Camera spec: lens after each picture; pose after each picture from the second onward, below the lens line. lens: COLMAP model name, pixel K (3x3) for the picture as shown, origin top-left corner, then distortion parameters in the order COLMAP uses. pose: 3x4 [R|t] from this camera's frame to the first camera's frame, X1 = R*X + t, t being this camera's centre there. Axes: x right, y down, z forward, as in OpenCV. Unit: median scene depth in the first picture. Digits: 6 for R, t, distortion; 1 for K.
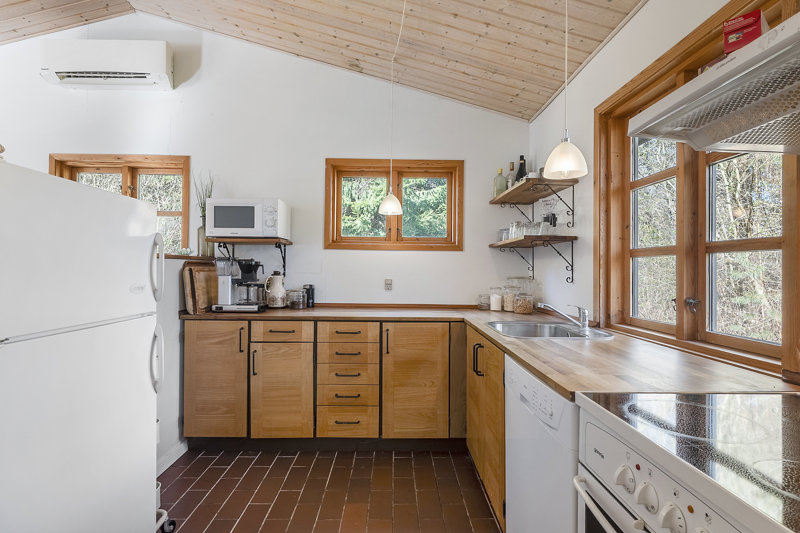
lens RADIAL K [[413.1, 0, 397.3], [0, 413.1, 270.4], [0, 0, 1]] dist [0.005898, -0.000024]
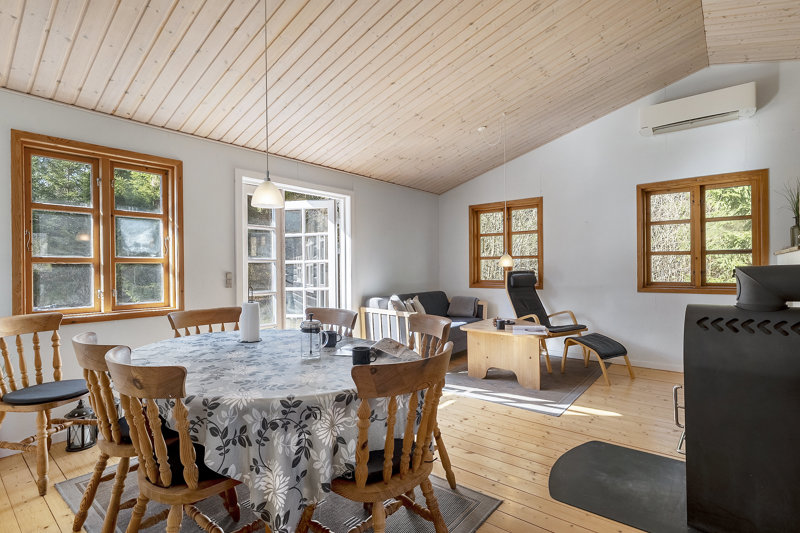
lens RADIAL K [[397.6, 0, 398.6], [0, 397.6, 266.3], [0, 0, 1]] dist [0.002649, 0.000346]
pose [[0.761060, -0.022252, -0.648300, -0.756244], [0.024636, 0.999682, -0.005392, -0.013153], [0.648214, -0.011868, 0.761366, -0.790793]]
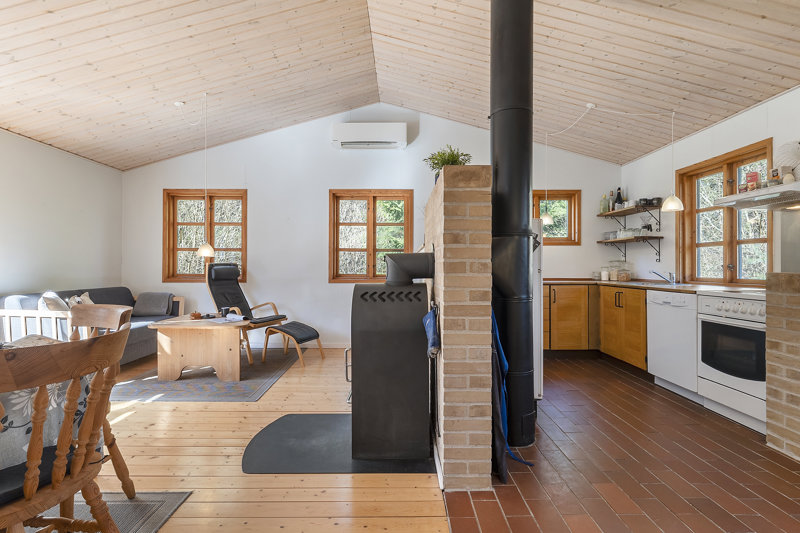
lens RADIAL K [[413.1, 0, 400.1], [0, 413.1, 270.1], [0, 0, 1]] dist [0.005898, -0.000024]
pose [[0.999793, -0.009079, -0.018192, -0.693162], [0.009185, 0.999941, 0.005751, 0.044772], [0.018139, -0.005917, 0.999818, -0.853597]]
